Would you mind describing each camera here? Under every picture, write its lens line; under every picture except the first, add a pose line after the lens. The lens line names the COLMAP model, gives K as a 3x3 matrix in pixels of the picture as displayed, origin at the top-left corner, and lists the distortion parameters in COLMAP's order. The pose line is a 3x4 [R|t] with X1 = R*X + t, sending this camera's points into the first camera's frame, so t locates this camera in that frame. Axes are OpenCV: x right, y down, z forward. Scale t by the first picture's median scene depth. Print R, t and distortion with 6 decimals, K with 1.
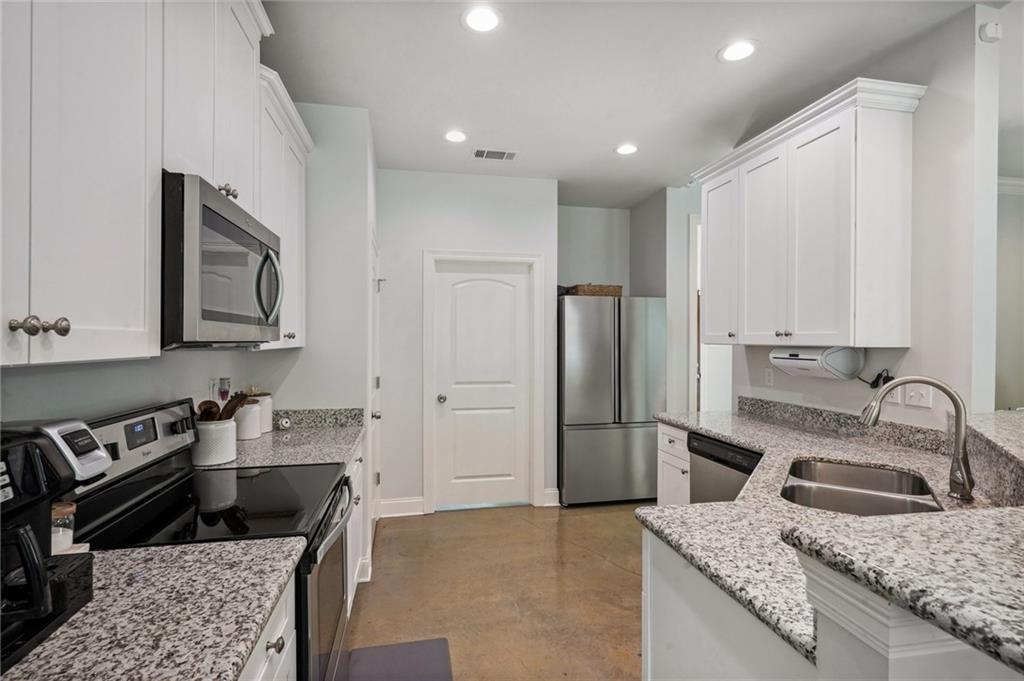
lens RADIAL K [[491.2, 0, 511.7], [0, 491.2, 343.6], [0, 0, 1]] dist [-0.006479, 0.000096]
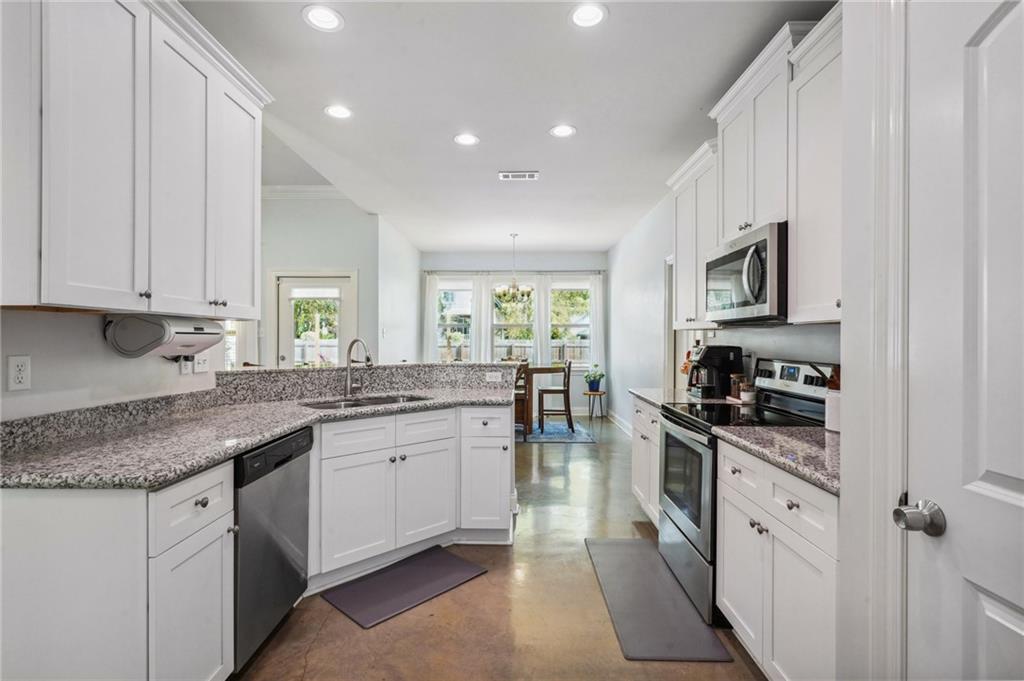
lens RADIAL K [[491.2, 0, 509.7], [0, 491.2, 340.6], [0, 0, 1]] dist [-0.006479, 0.000096]
pose [[-0.978346, -0.005456, 0.206906, -0.094686], [-0.003609, 0.999950, 0.009300, 0.033135], [-0.206946, 0.008352, -0.978317, 1.652850]]
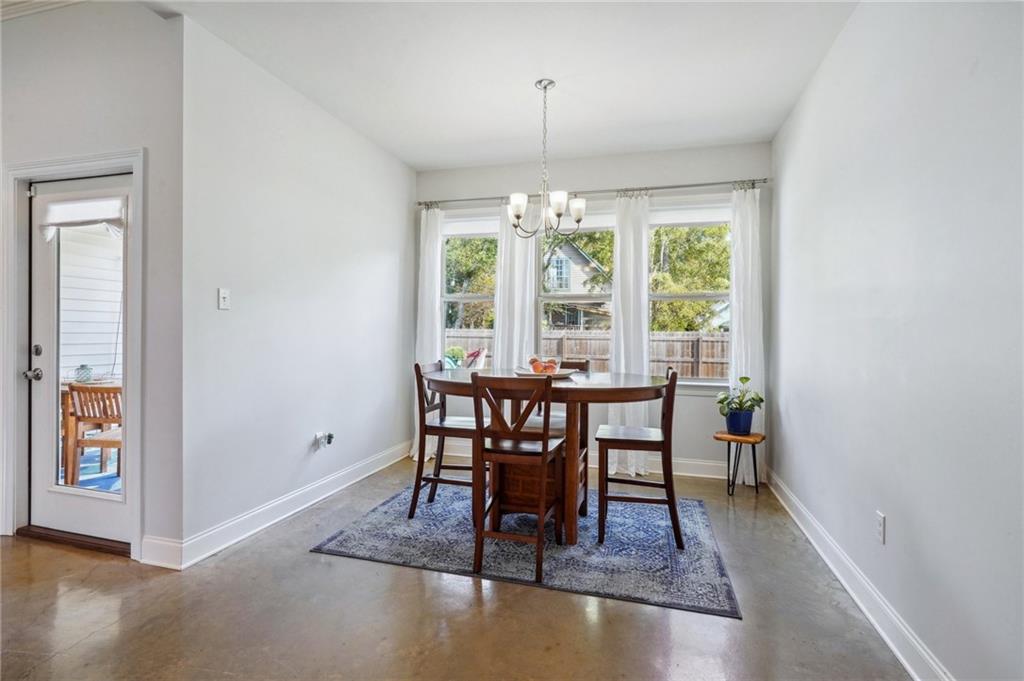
lens RADIAL K [[491.2, 0, 512.0], [0, 491.2, 330.1], [0, 0, 1]] dist [-0.006479, 0.000096]
pose [[-0.887075, -0.013355, 0.461432, -0.074925], [-0.013258, 0.999906, 0.003452, 0.050499], [-0.461434, -0.003055, -0.887169, 1.030952]]
